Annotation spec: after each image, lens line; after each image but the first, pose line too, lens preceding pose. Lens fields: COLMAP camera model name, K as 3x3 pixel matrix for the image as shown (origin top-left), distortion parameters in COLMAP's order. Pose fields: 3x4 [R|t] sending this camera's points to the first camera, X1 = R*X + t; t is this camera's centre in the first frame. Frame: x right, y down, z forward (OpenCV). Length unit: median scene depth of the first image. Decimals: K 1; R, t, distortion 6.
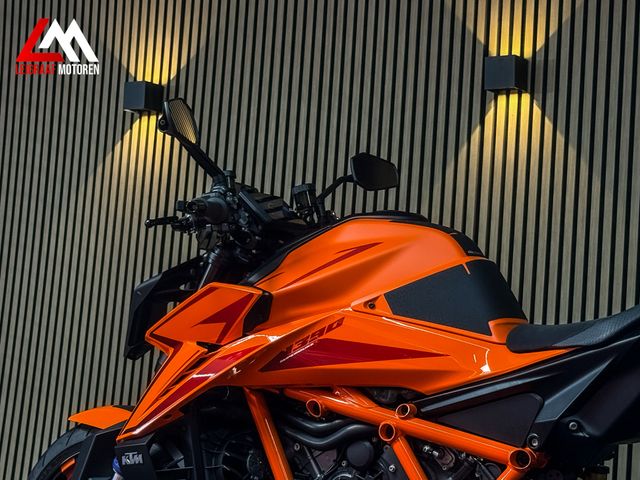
lens RADIAL K [[1401.2, 0, 322.2], [0, 1401.2, 237.2], [0, 0, 1]] dist [0.130175, 0.000000]
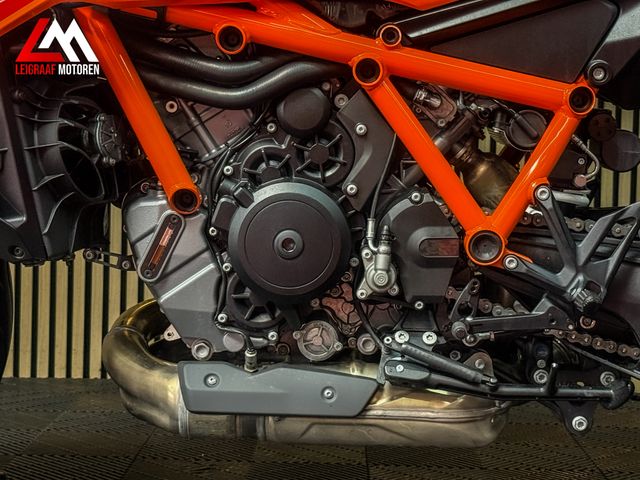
lens RADIAL K [[1401.2, 0, 319.9], [0, 1401.2, 244.9], [0, 0, 1]] dist [0.130175, 0.000000]
pose [[0.855658, -0.092508, 0.509208, -0.277749], [-0.021064, 0.976856, 0.212860, 0.076274], [-0.517113, -0.192861, 0.833905, 0.443949]]
